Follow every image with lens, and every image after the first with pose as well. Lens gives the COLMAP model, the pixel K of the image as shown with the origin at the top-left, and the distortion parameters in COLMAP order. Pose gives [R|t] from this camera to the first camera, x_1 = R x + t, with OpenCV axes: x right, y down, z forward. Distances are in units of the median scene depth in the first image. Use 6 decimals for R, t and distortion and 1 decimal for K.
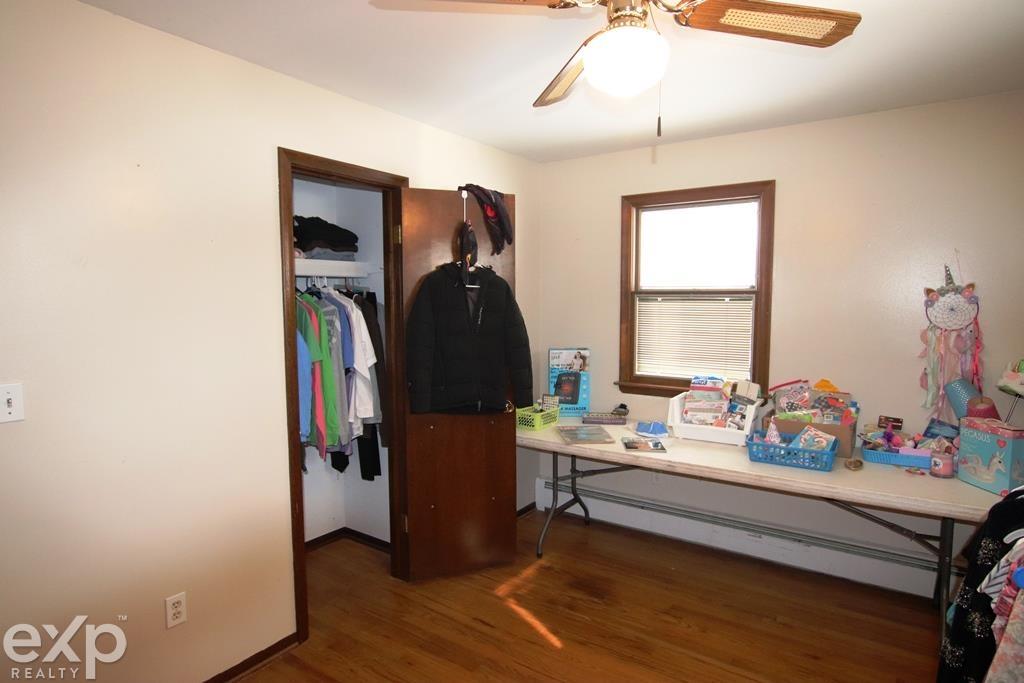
lens RADIAL K [[587.7, 0, 513.9], [0, 587.7, 344.6], [0, 0, 1]] dist [-0.002869, -0.001060]
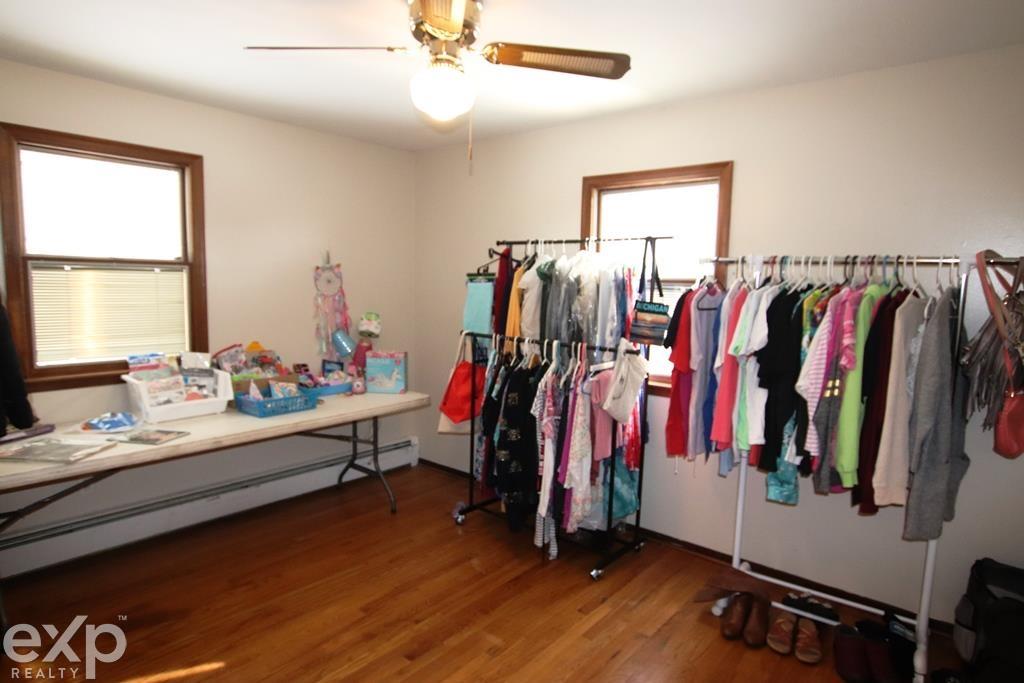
lens RADIAL K [[587.7, 0, 514.1], [0, 587.7, 345.6], [0, 0, 1]] dist [-0.002869, -0.001060]
pose [[0.085590, -0.103220, 0.990969, -0.602636], [0.059062, 0.993396, 0.098371, -0.017420], [-0.994578, 0.050109, 0.091121, 0.394299]]
